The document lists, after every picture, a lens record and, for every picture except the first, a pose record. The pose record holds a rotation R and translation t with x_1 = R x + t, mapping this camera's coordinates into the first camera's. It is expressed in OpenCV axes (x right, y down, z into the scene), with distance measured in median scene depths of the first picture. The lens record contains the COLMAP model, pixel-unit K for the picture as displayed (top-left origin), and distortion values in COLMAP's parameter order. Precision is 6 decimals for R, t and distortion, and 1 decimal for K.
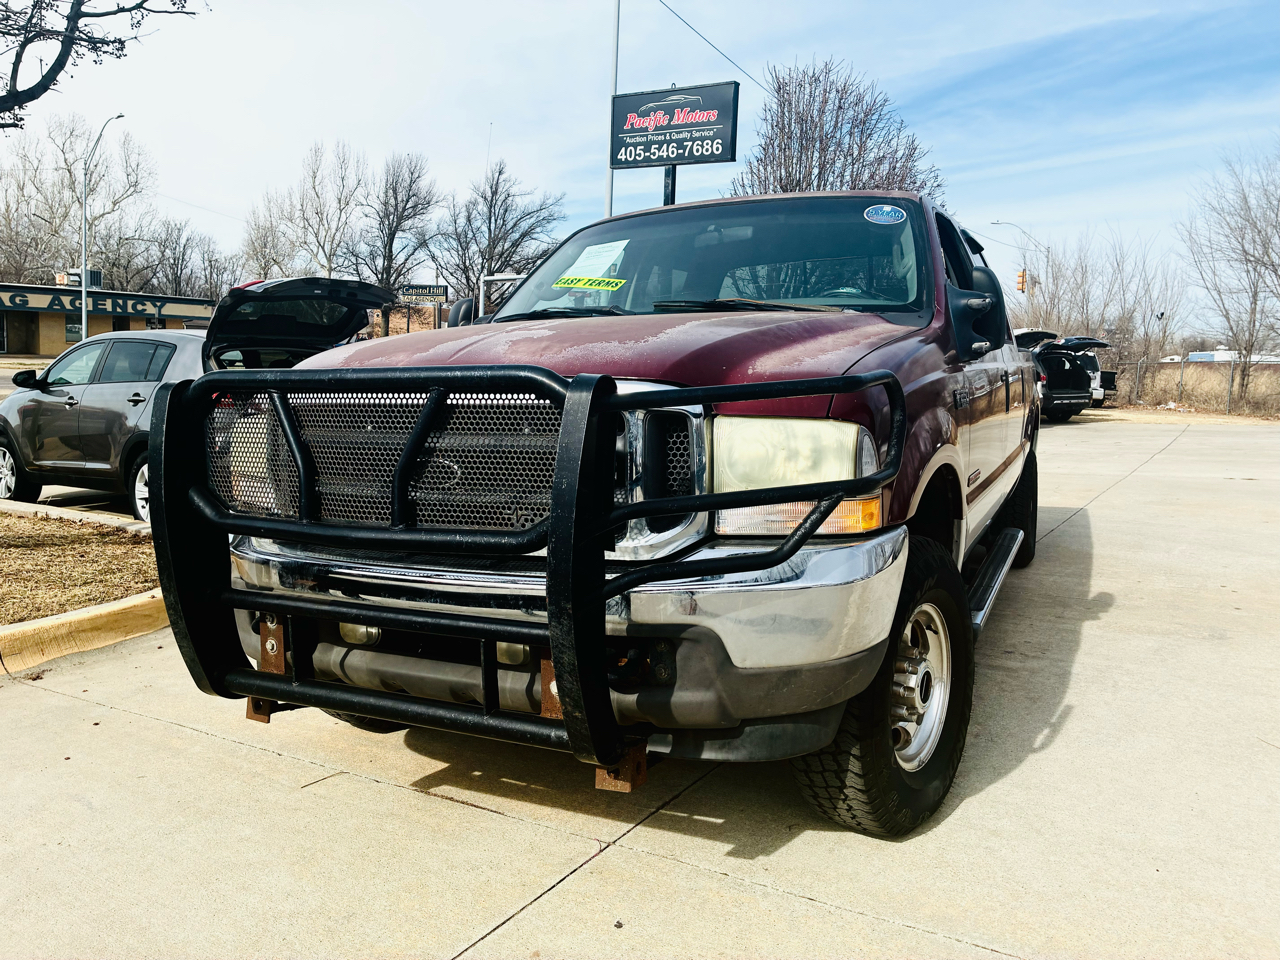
lens RADIAL K [[1010.2, 0, 650.9], [0, 1010.2, 478.3], [0, 0, 1]] dist [0.050427, -0.003311]
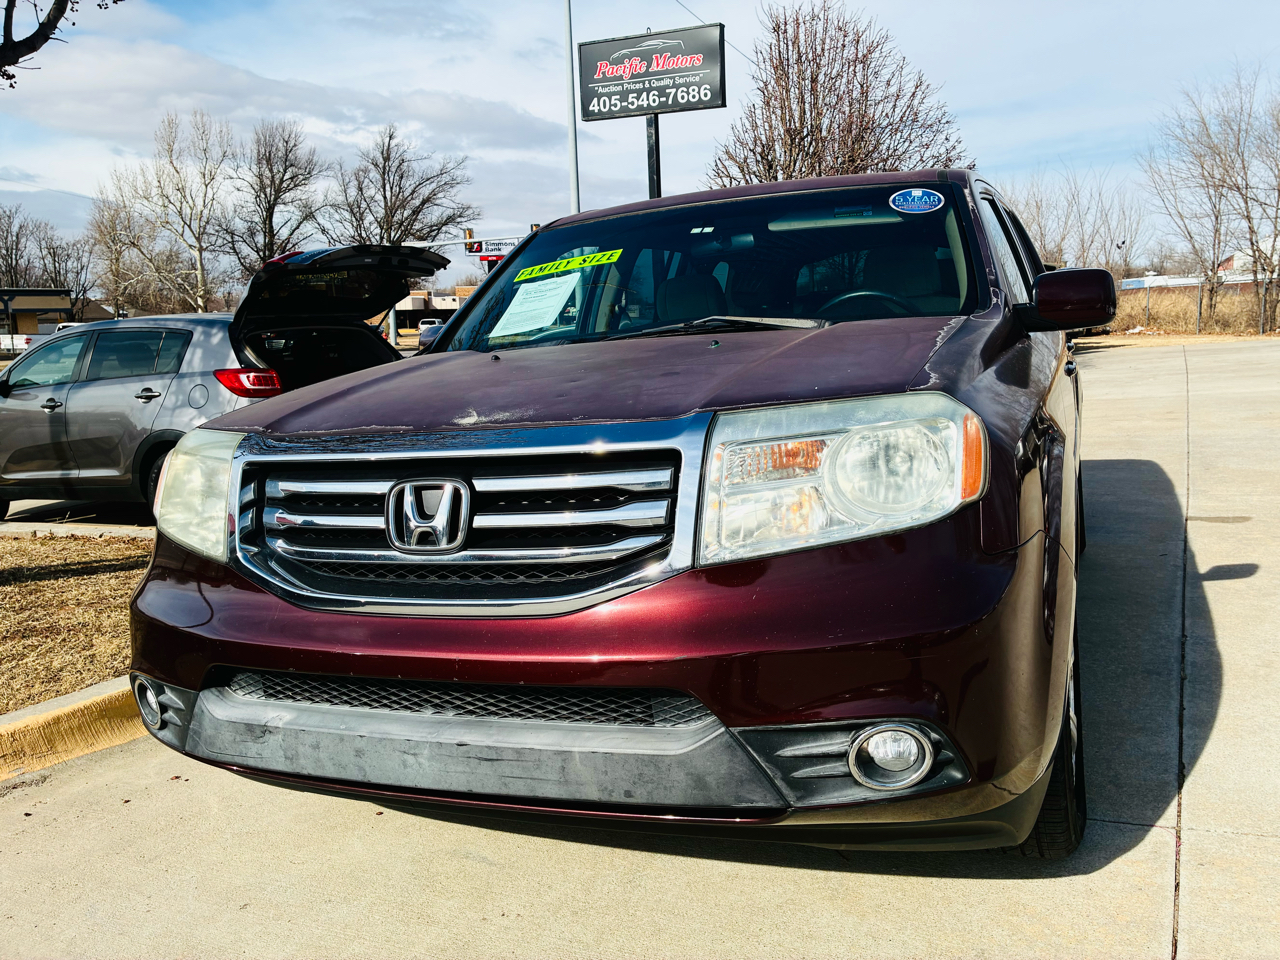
lens RADIAL K [[983.6, 0, 597.5], [0, 983.6, 470.8], [0, 0, 1]] dist [0.049727, -0.005999]
pose [[0.986102, -0.085327, 0.142554, -0.183263], [0.081149, 0.996091, 0.034881, -0.007611], [-0.144973, -0.022828, 0.989172, 0.065352]]
